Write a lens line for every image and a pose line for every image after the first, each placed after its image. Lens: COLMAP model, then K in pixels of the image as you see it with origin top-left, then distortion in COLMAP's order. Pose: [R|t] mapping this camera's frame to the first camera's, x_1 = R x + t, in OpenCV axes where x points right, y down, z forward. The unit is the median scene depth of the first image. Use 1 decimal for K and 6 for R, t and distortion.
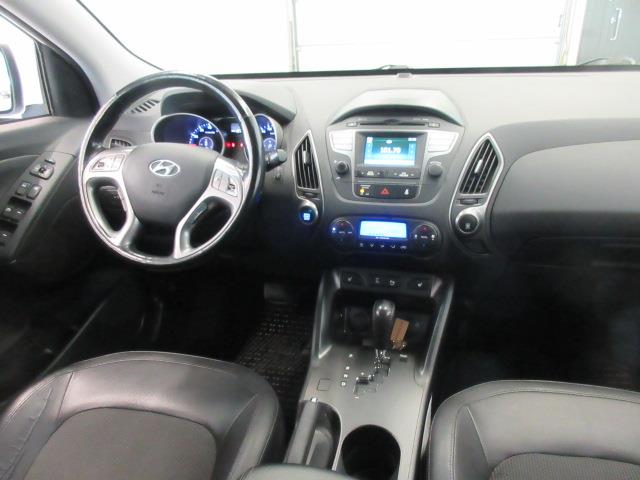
lens RADIAL K [[476.0, 0, 321.0], [0, 476.0, 242.3], [0, 0, 1]] dist [0.011430, -0.002859]
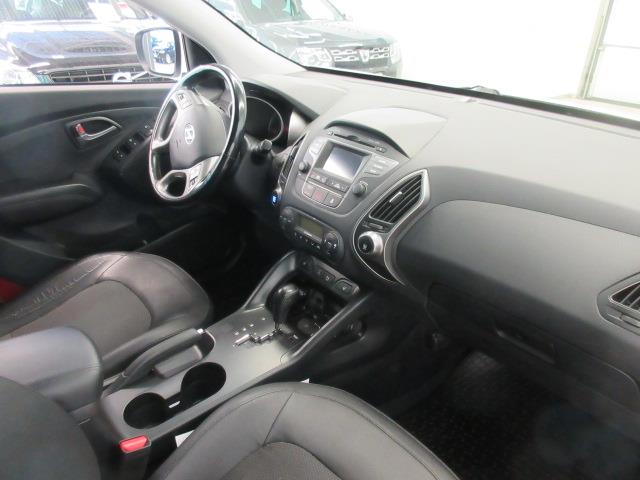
lens RADIAL K [[476.0, 0, 319.2], [0, 476.0, 242.5], [0, 0, 1]] dist [0.011430, -0.002859]
pose [[0.813240, 0.323924, -0.483439, 0.700872], [-0.306301, 0.944632, 0.117684, -0.131290], [0.494793, 0.052372, 0.867431, 0.017650]]
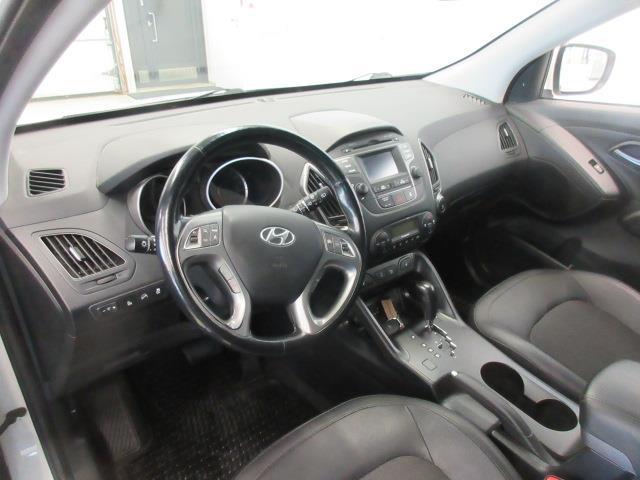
lens RADIAL K [[476.0, 0, 317.8], [0, 476.0, 237.6], [0, 0, 1]] dist [0.011430, -0.002859]
pose [[0.596402, -0.311609, 0.739732, -0.891367], [0.311892, 0.939120, 0.144141, -0.245664], [-0.739613, 0.144751, 0.657282, 0.360945]]
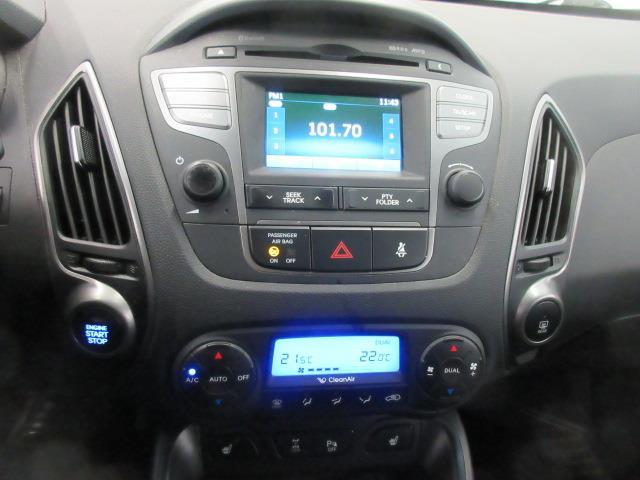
lens RADIAL K [[476.0, 0, 317.0], [0, 476.0, 236.7], [0, 0, 1]] dist [0.011430, -0.002859]
pose [[0.920134, -0.067096, 0.385813, -0.013924], [0.048792, 0.997178, 0.057052, -0.134114], [-0.388553, -0.033671, 0.920811, 0.670725]]
